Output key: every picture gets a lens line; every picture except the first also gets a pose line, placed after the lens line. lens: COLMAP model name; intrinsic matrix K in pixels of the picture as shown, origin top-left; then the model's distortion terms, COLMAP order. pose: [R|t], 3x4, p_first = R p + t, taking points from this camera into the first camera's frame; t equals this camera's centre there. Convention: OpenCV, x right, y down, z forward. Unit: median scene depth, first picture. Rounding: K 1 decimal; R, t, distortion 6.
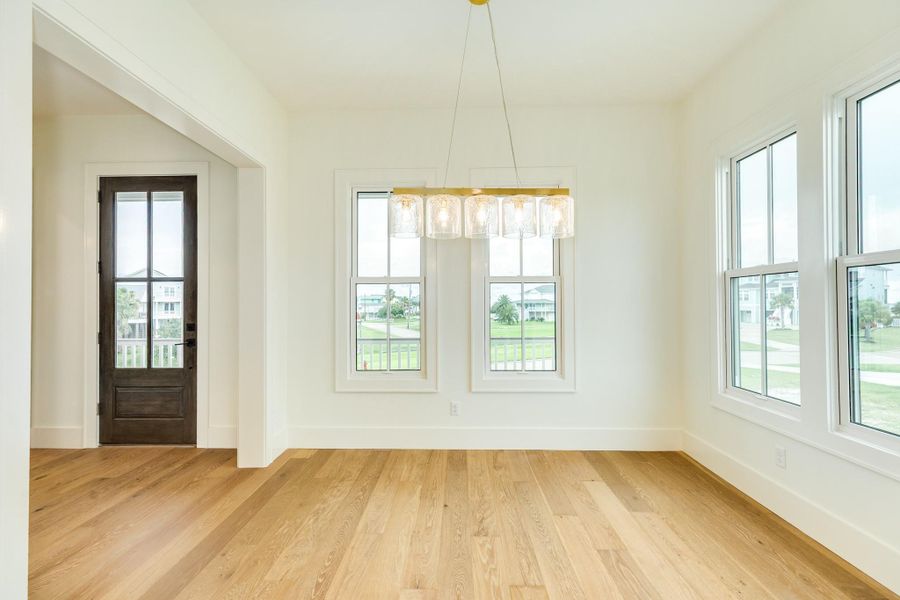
lens RADIAL K [[403.4, 0, 444.6], [0, 403.4, 300.4], [0, 0, 1]] dist [0.003614, 0.000313]
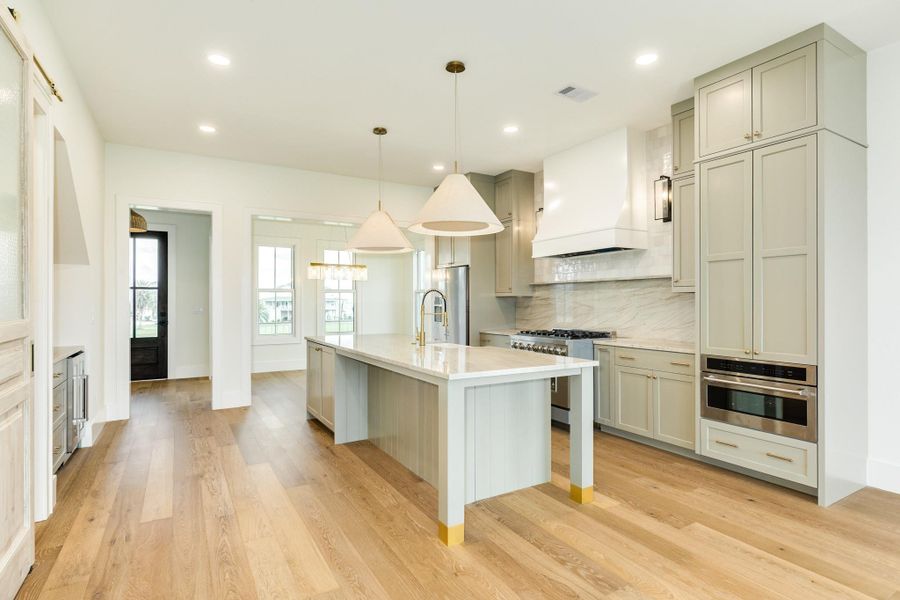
lens RADIAL K [[465.3, 0, 450.0], [0, 465.3, 300.0], [0, 0, 1]] dist [0.002616, 0.000496]
pose [[0.842699, 0.004630, 0.538366, -0.665830], [-0.006841, 0.999974, 0.002108, -0.011745], [-0.538342, -0.005460, 0.842709, -1.470406]]
